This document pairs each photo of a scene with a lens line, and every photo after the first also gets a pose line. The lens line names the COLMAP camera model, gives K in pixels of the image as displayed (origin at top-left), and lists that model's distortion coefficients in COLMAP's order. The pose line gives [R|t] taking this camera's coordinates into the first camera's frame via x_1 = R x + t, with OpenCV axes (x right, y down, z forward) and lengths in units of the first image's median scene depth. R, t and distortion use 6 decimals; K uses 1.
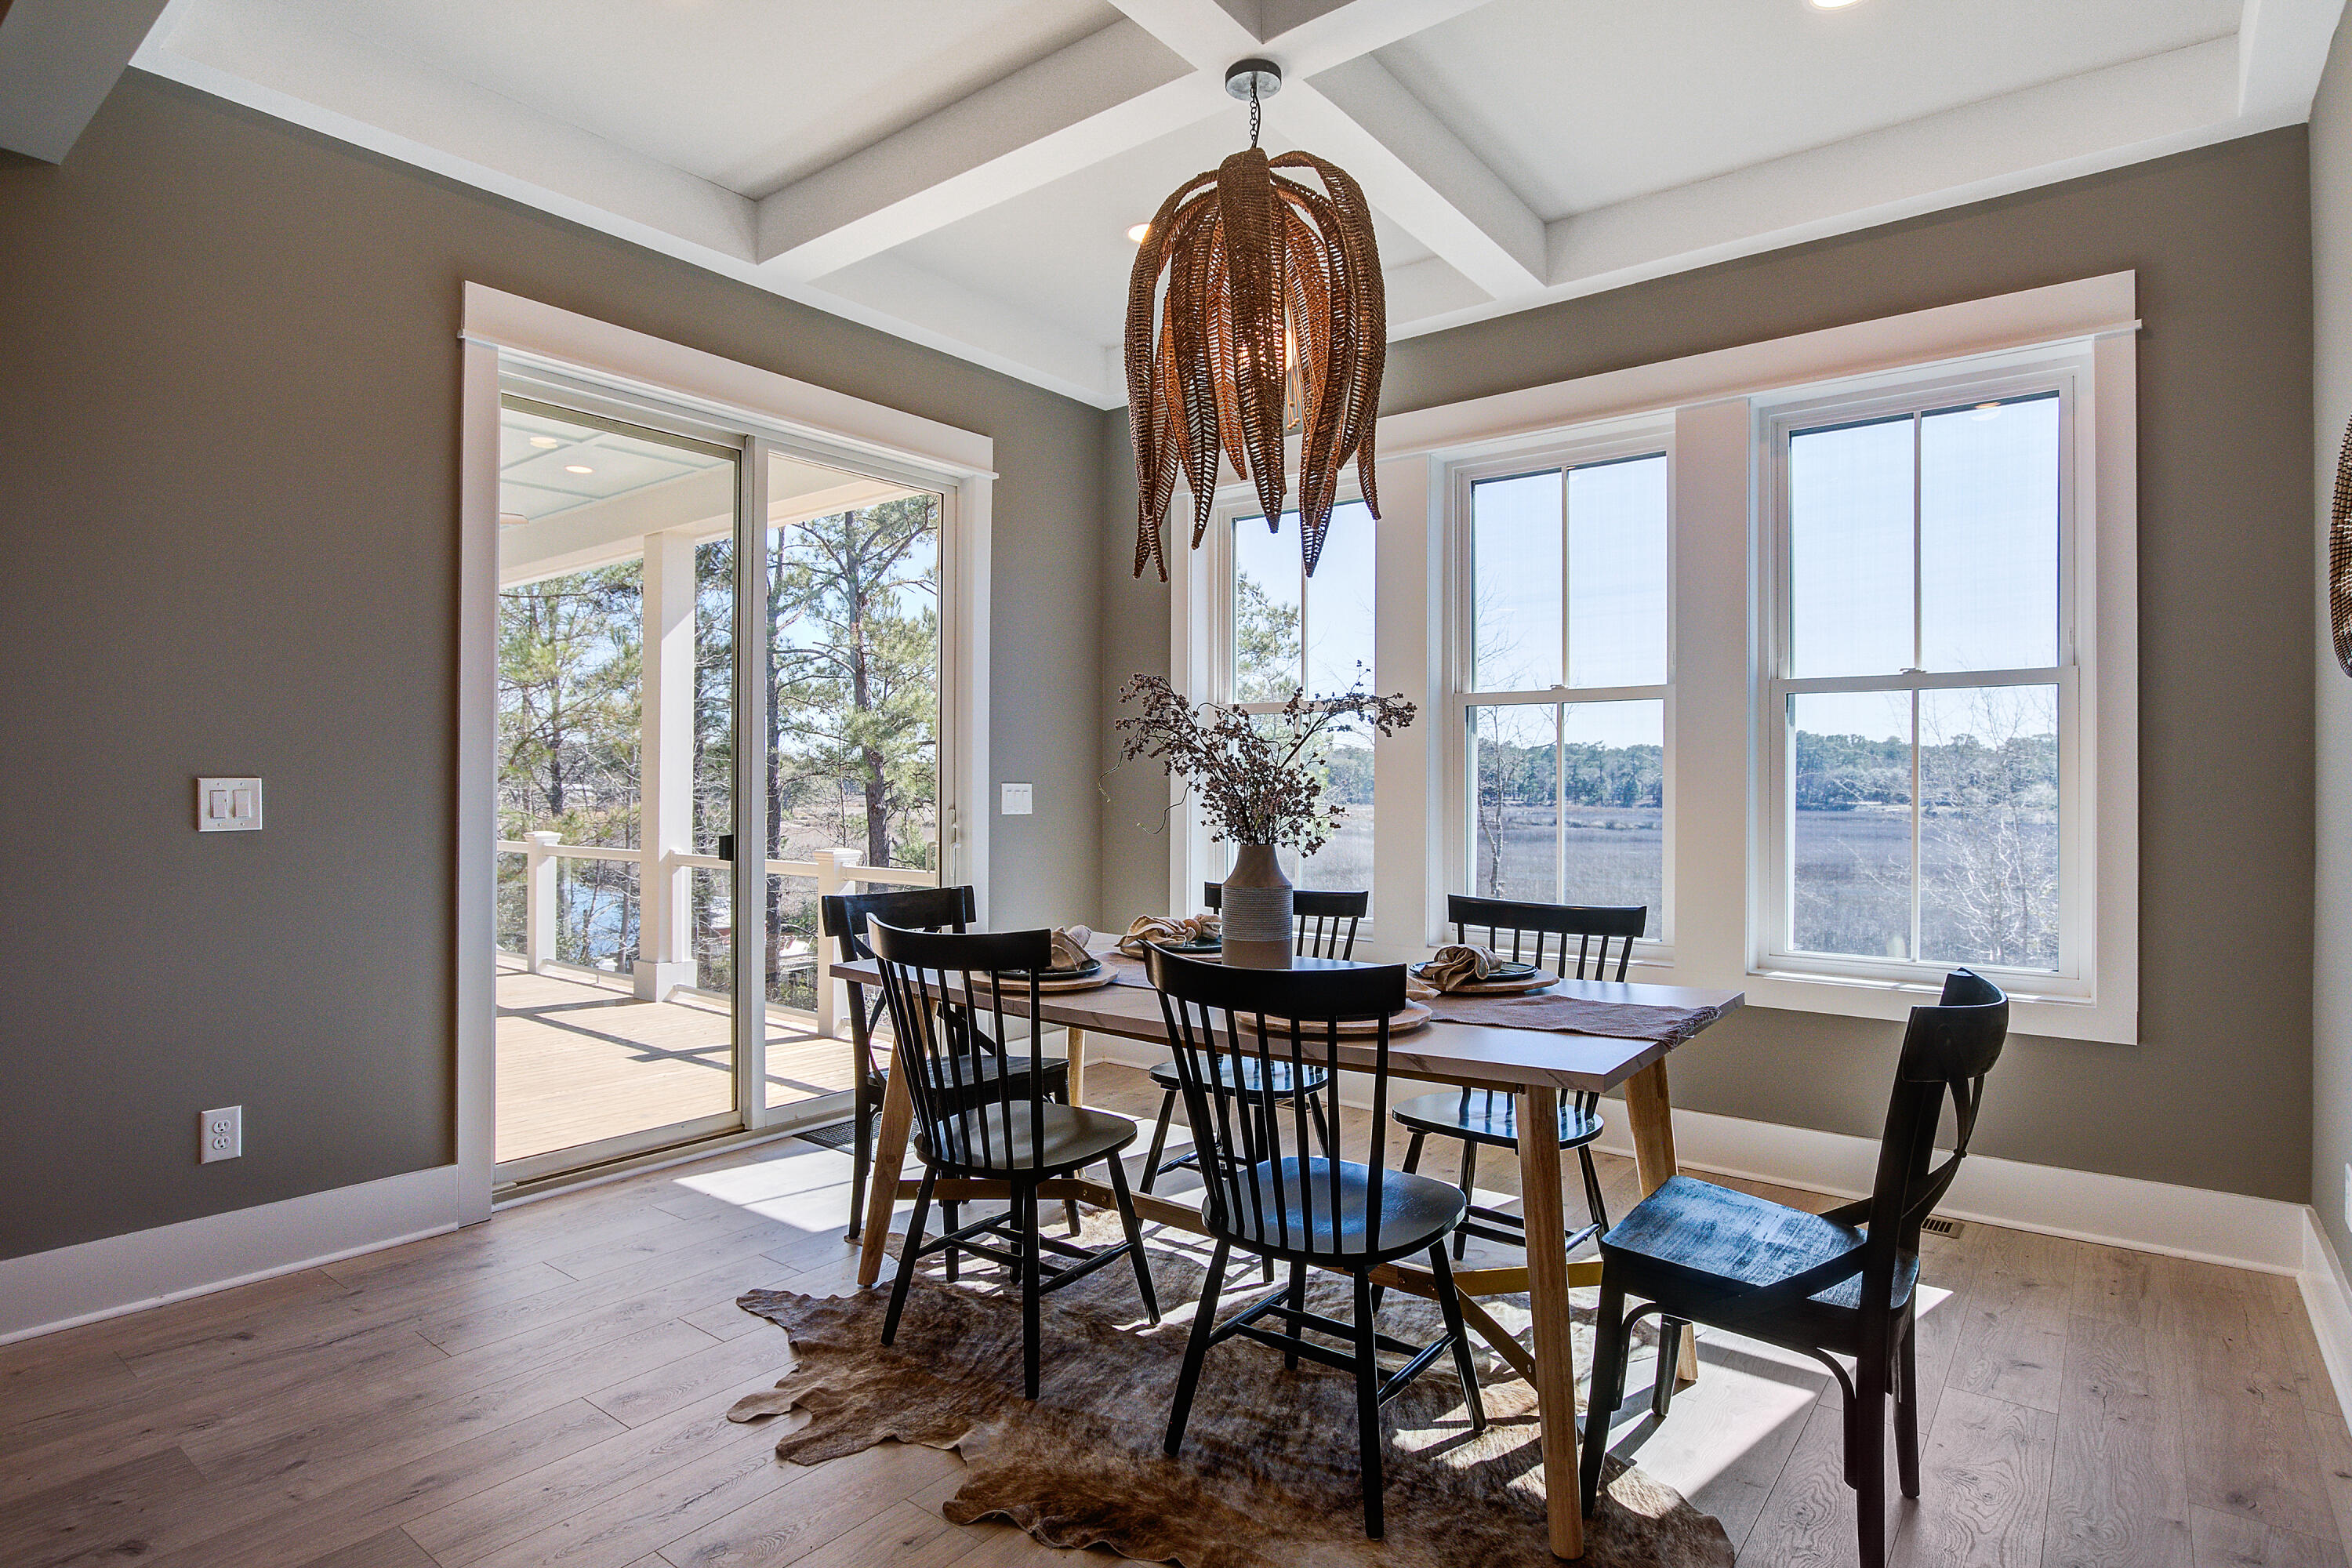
lens RADIAL K [[1211.8, 0, 1162.6], [0, 1211.8, 803.8], [0, 0, 1]] dist [-0.006560, -0.000530]
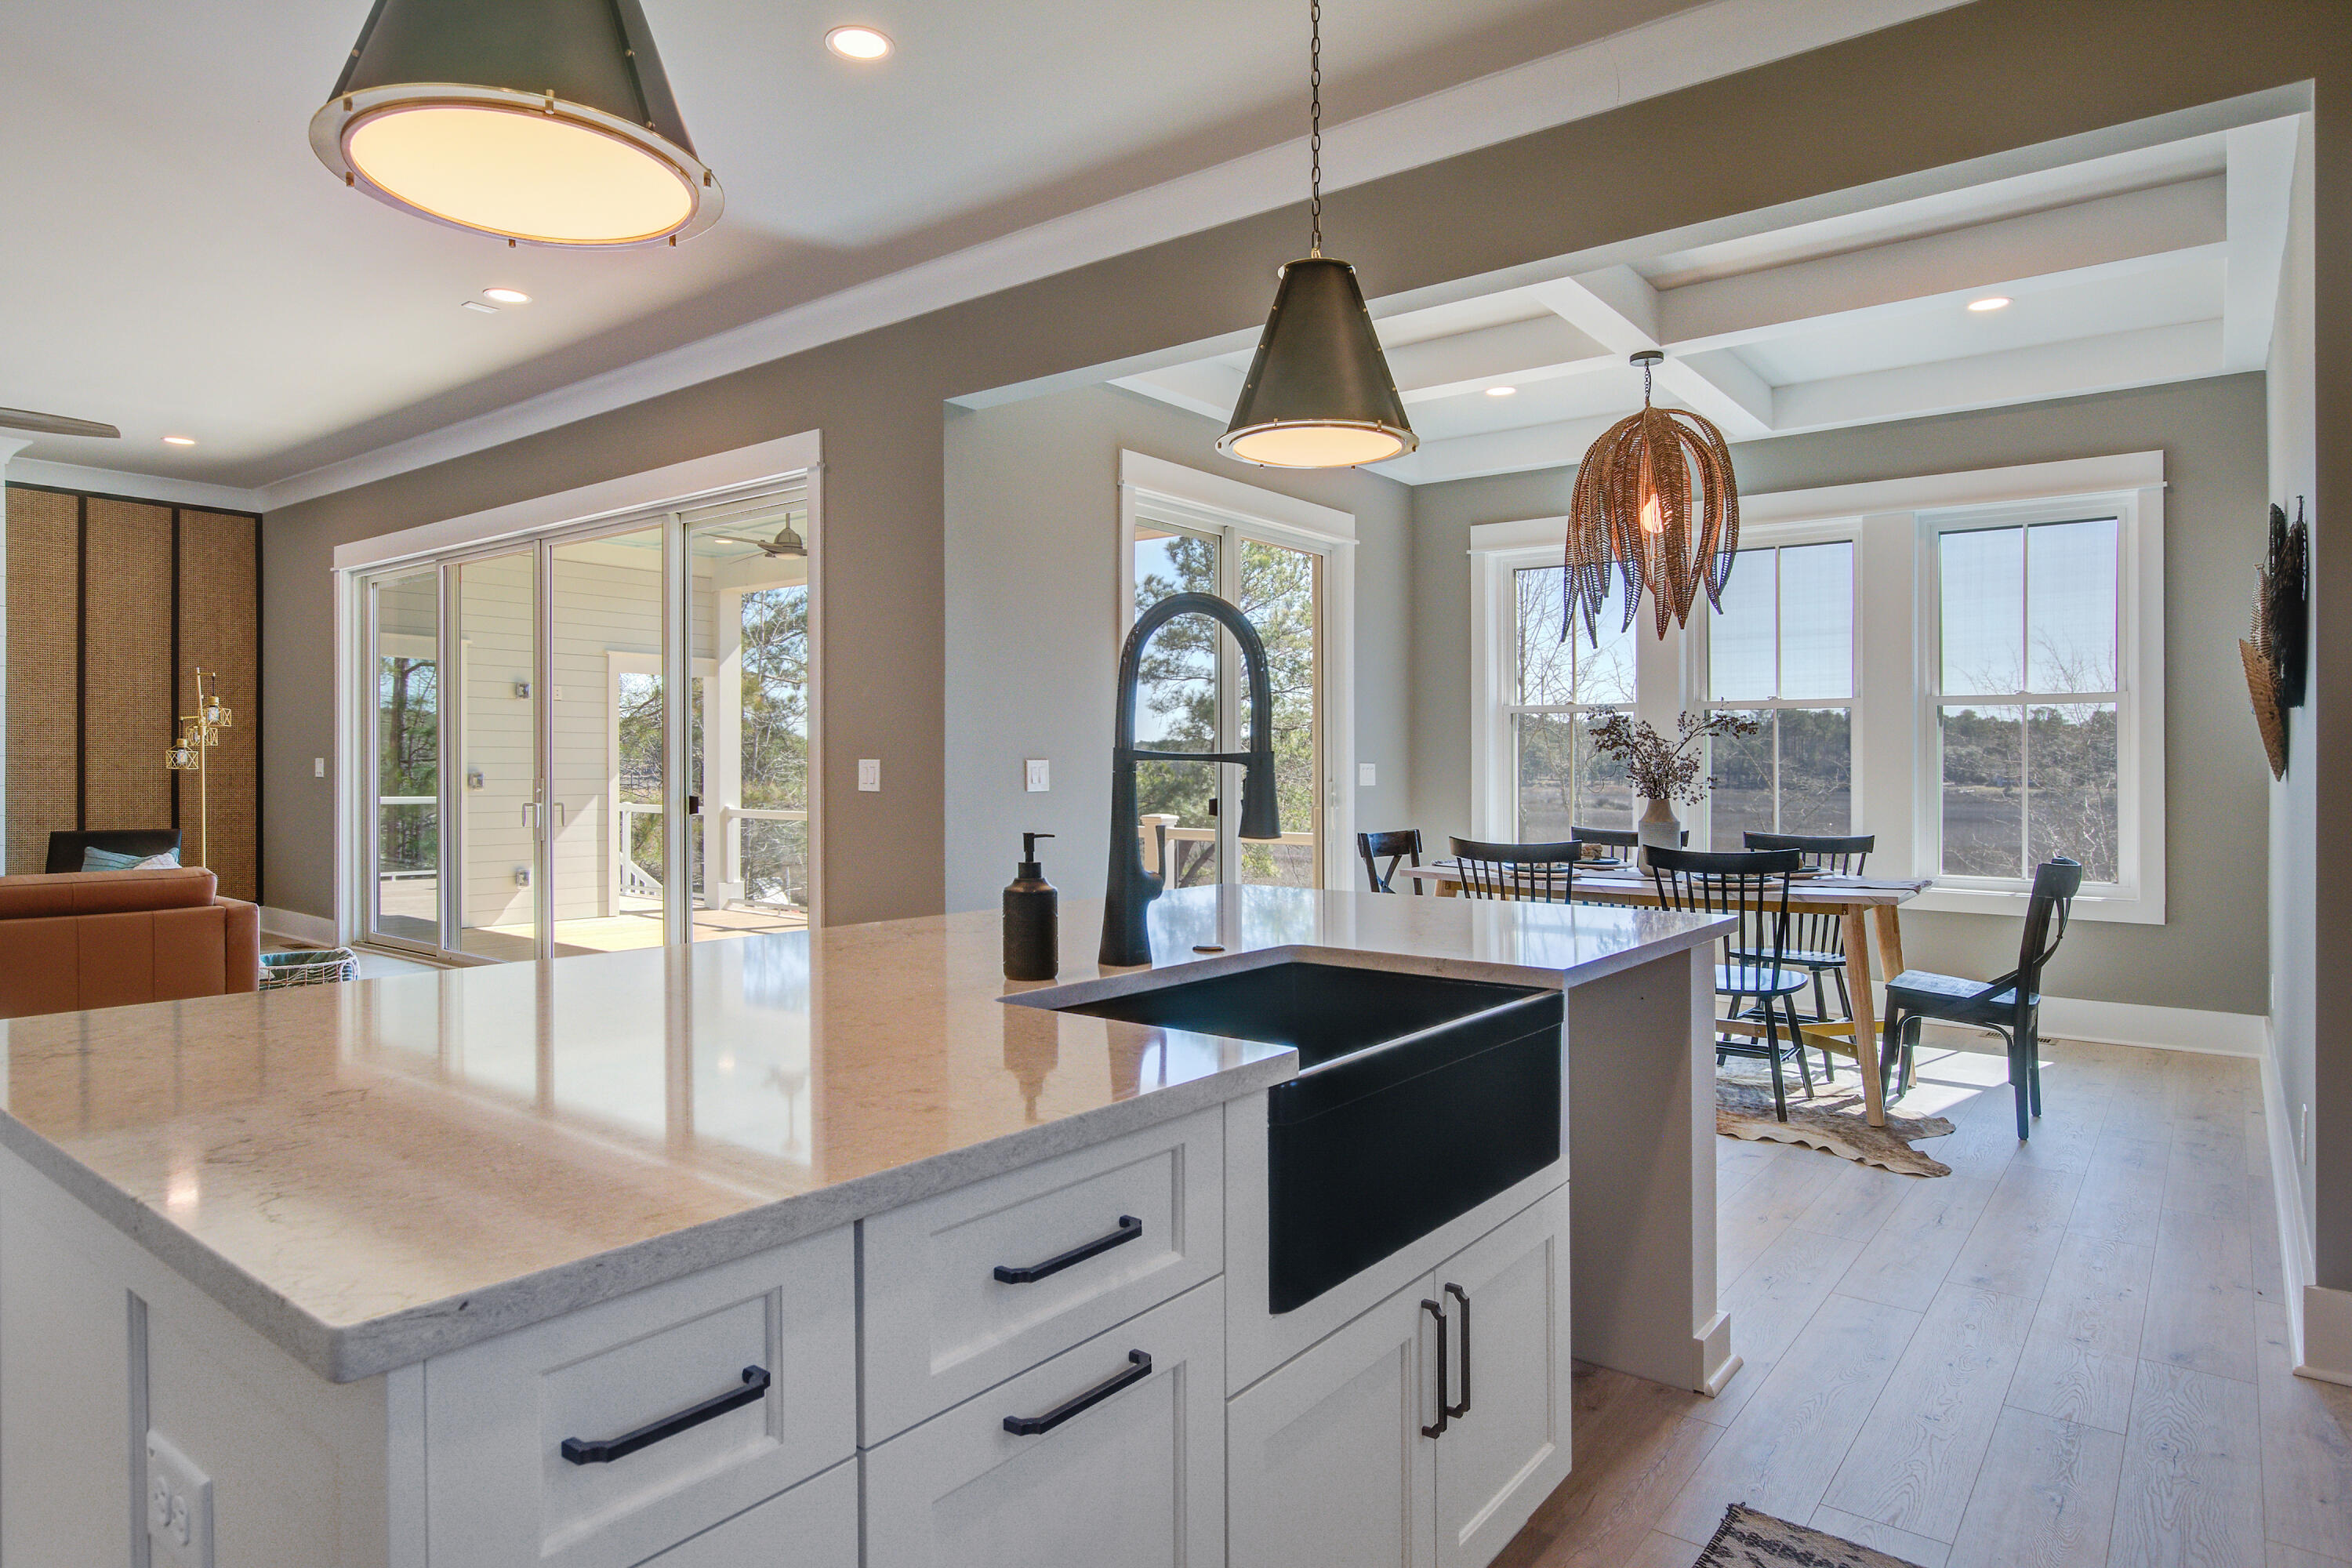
lens RADIAL K [[1337.0, 0, 1165.1], [0, 1337.0, 772.3], [0, 0, 1]] dist [0.004993, 0.002893]
pose [[0.999988, 0.001901, 0.004559, -0.541856], [-0.001863, 0.999965, -0.008191, 0.009786], [-0.004574, 0.008182, 0.999956, -0.793765]]
